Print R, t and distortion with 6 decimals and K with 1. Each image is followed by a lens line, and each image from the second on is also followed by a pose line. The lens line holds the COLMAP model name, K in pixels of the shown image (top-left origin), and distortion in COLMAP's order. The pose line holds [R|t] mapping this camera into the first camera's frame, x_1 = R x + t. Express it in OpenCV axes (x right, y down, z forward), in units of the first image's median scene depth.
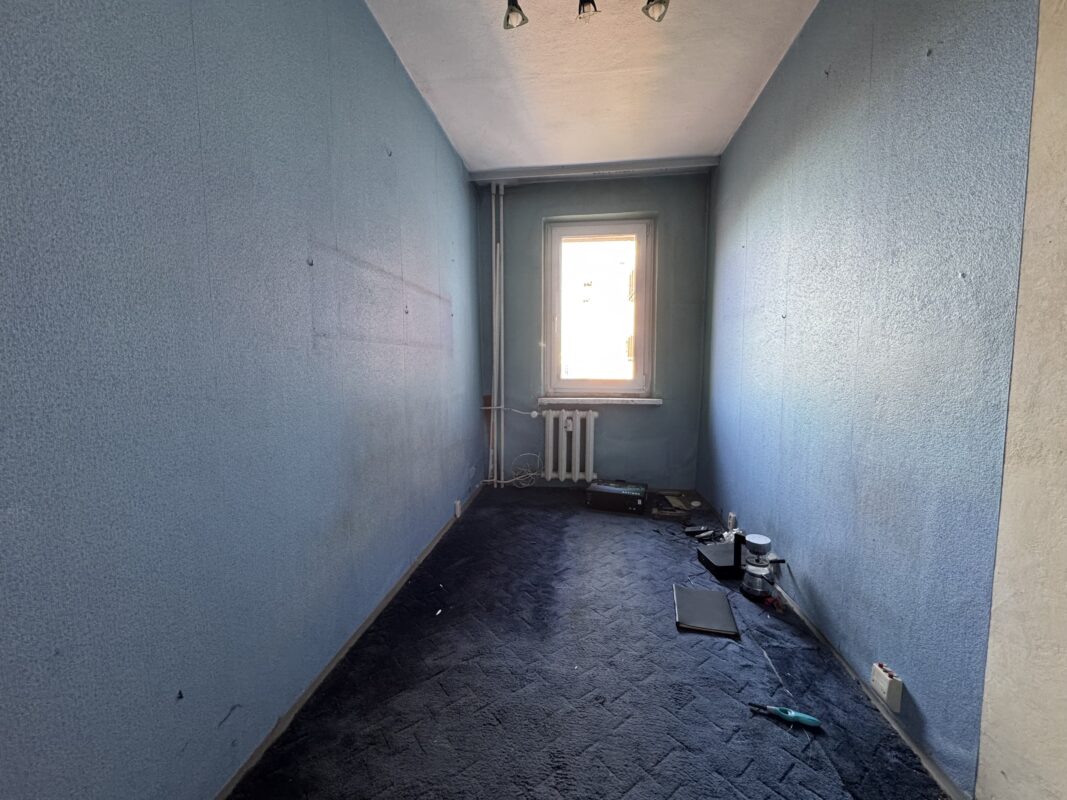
lens RADIAL K [[425.7, 0, 532.9], [0, 425.7, 398.2], [0, 0, 1]] dist [-0.003946, -0.000248]
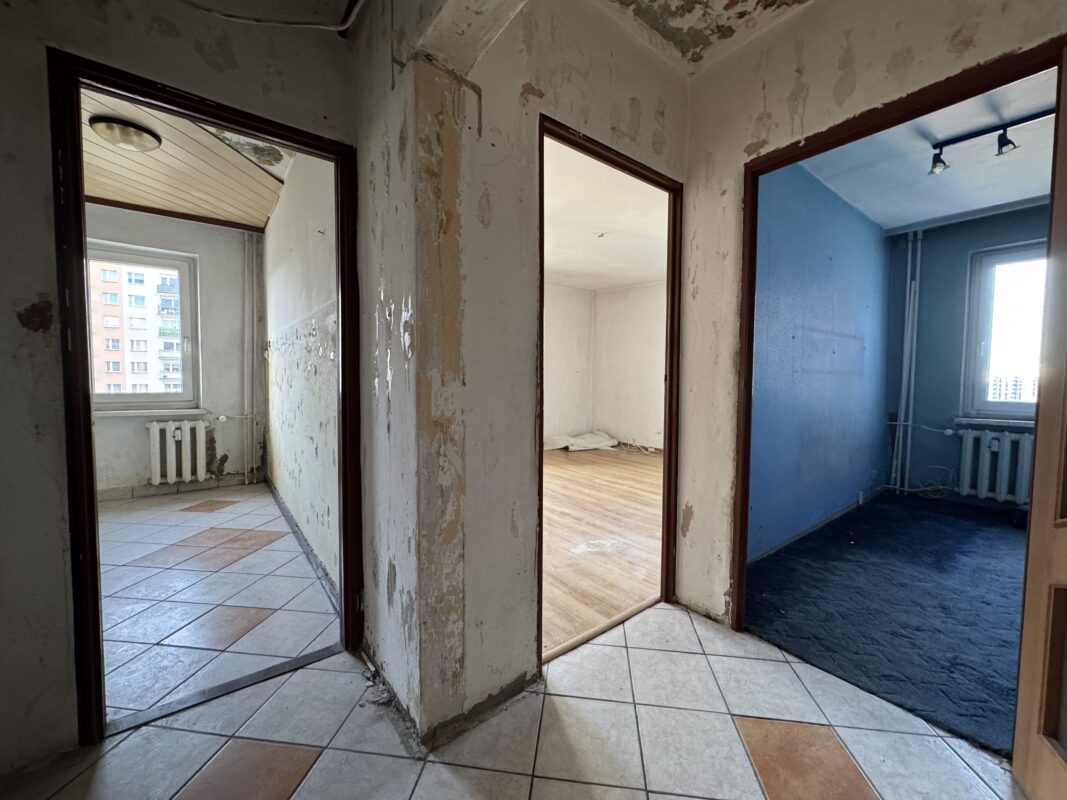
lens RADIAL K [[425.7, 0, 532.9], [0, 425.7, 398.2], [0, 0, 1]] dist [-0.003946, -0.000248]
pose [[0.701352, 0.040042, -0.711690, 0.026202], [-0.065539, 0.997814, -0.008447, 0.030139], [0.709796, 0.052568, 0.702443, -0.526910]]
